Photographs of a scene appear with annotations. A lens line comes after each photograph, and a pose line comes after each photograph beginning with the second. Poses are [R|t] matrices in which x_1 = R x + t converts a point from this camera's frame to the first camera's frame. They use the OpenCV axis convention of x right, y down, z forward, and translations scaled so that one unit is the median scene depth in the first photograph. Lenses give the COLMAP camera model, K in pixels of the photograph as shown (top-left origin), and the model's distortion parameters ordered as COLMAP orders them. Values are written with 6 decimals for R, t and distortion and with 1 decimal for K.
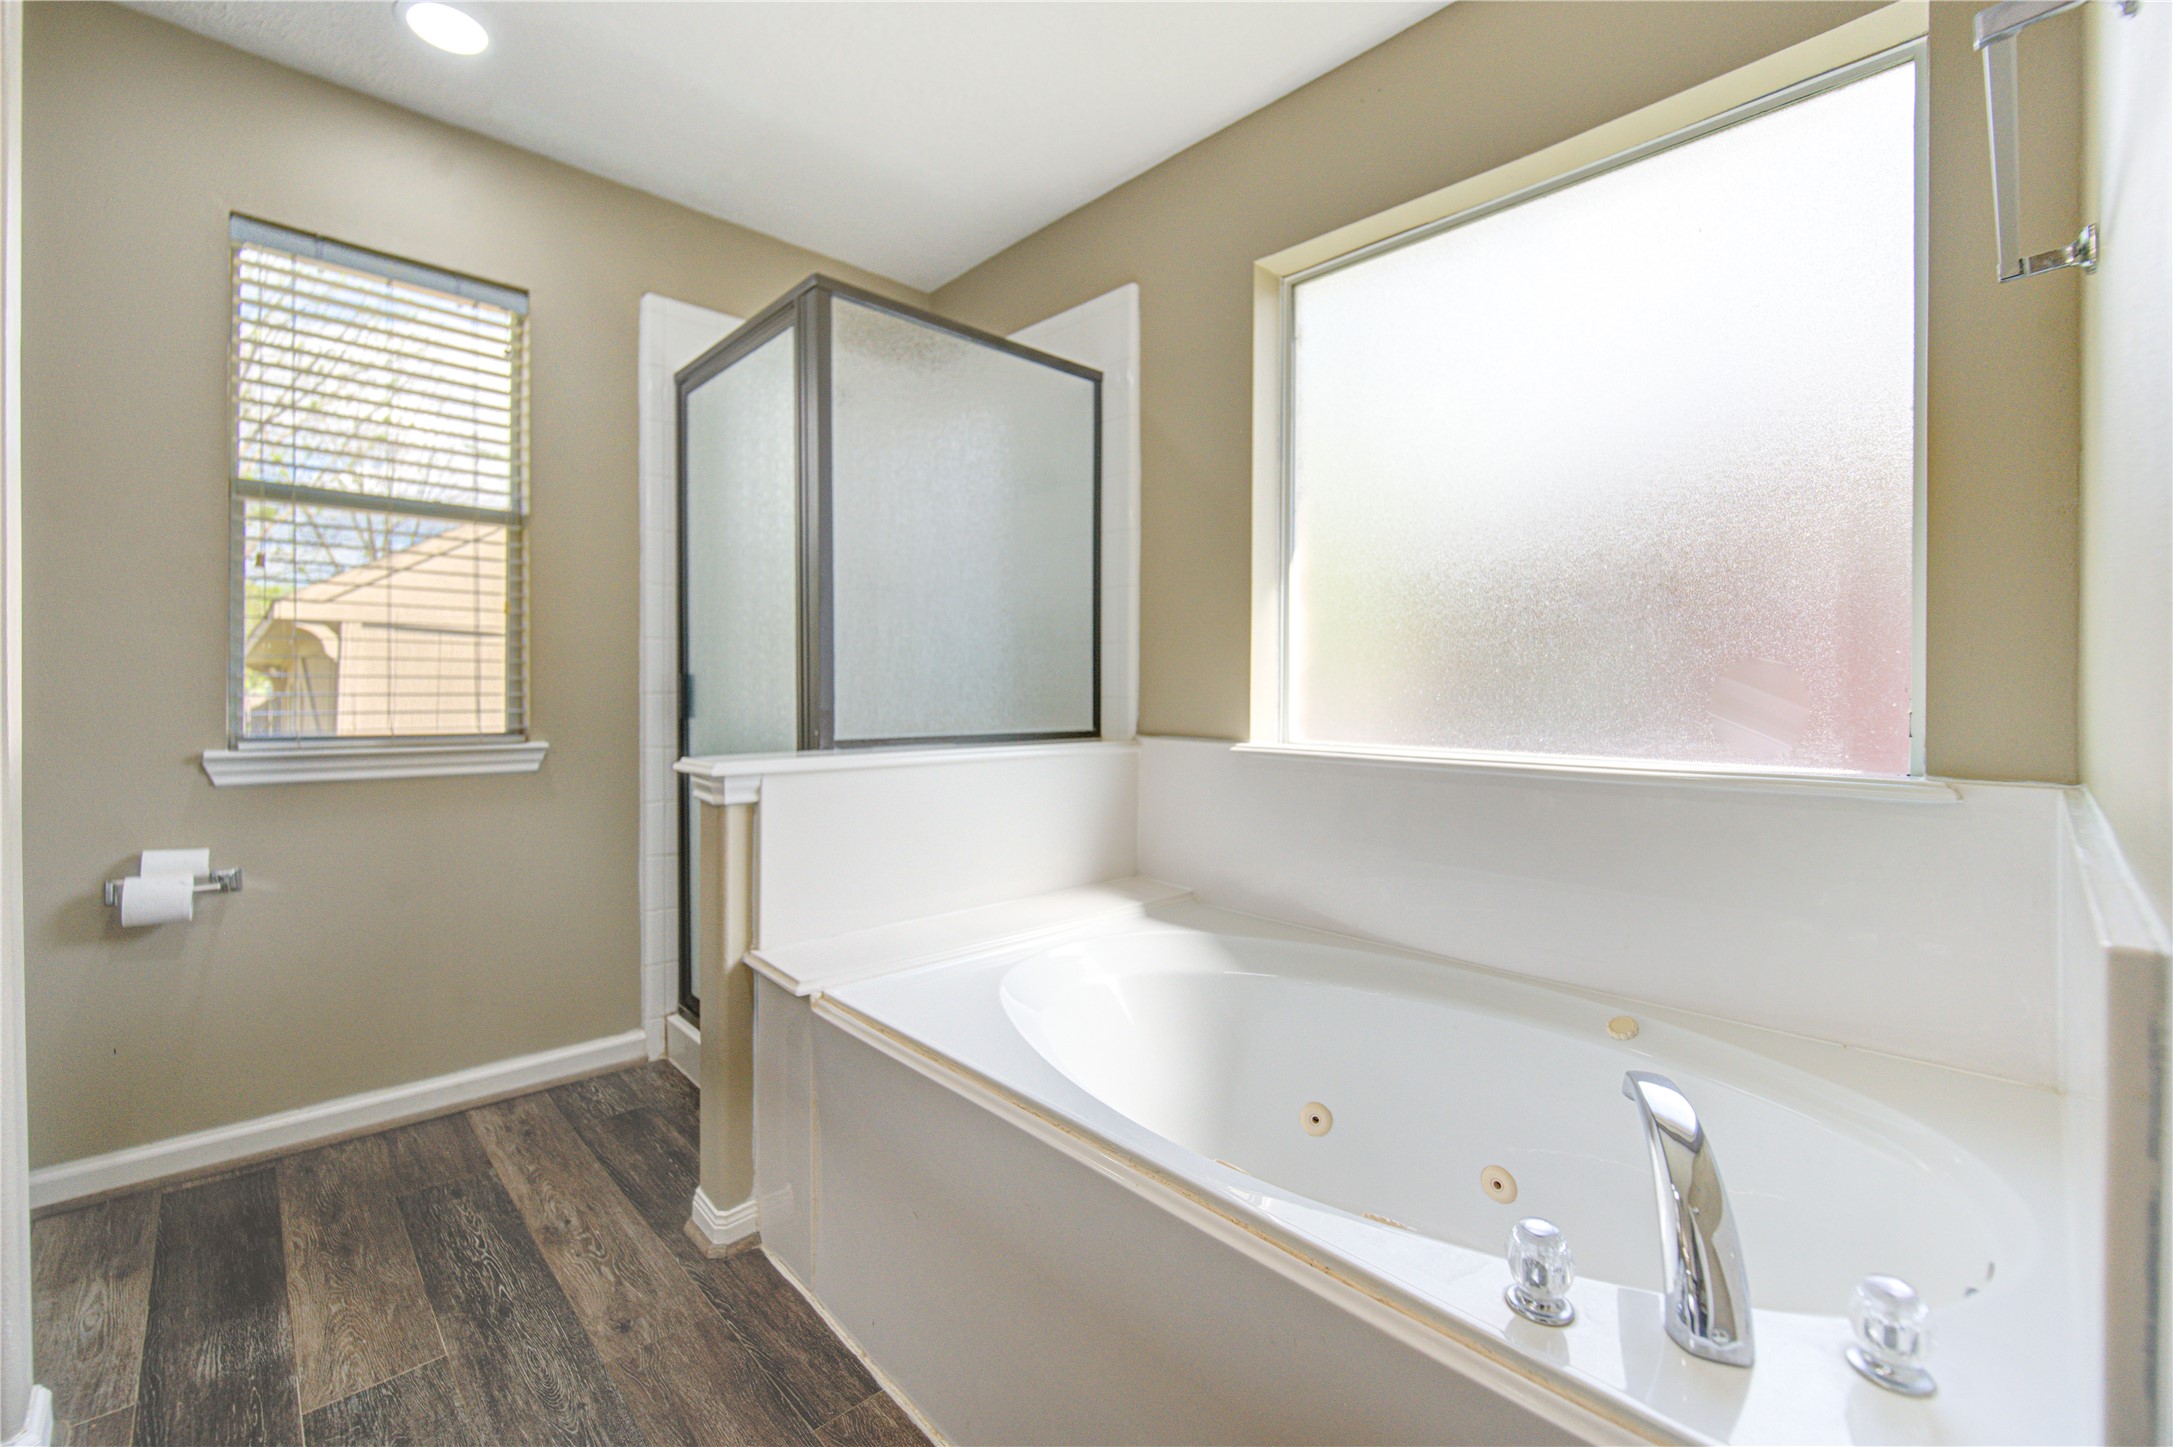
lens RADIAL K [[921.3, 0, 1081.1], [0, 921.3, 696.6], [0, 0, 1]] dist [-0.009042, -0.000456]
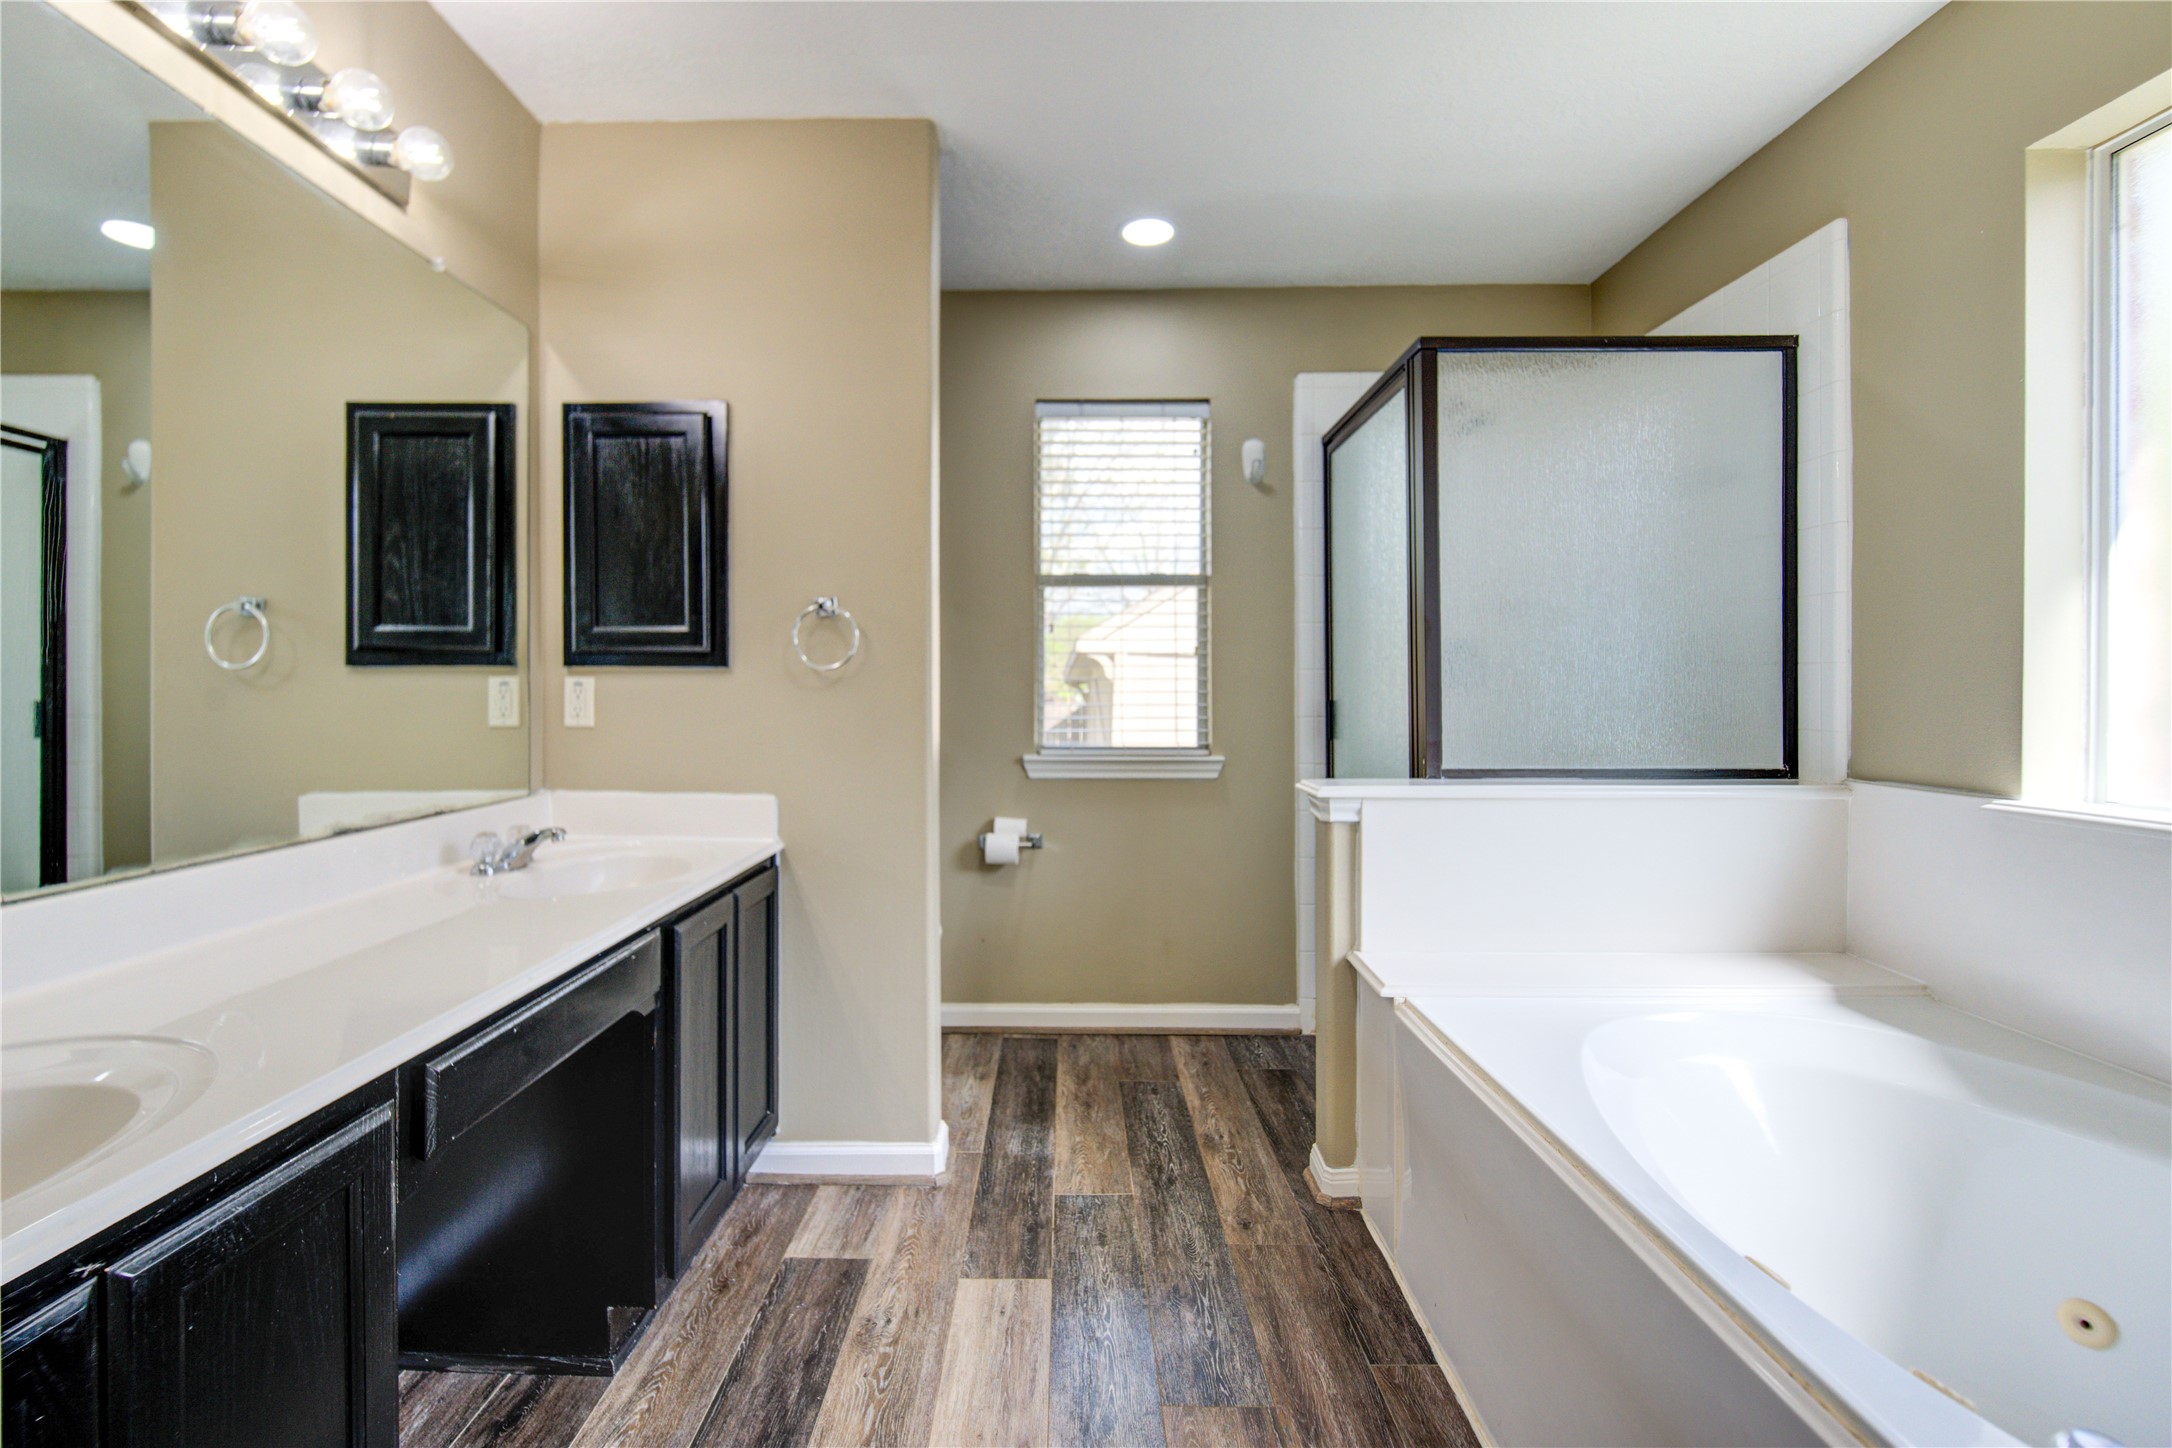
lens RADIAL K [[930.7, 0, 1025.4], [0, 930.7, 693.3], [0, 0, 1]] dist [-0.016216, 0.000690]
pose [[0.701134, -0.006240, -0.713002, 0.161382], [0.001534, 0.999973, -0.007243, -0.033787], [0.713028, 0.003985, 0.701125, -0.096850]]
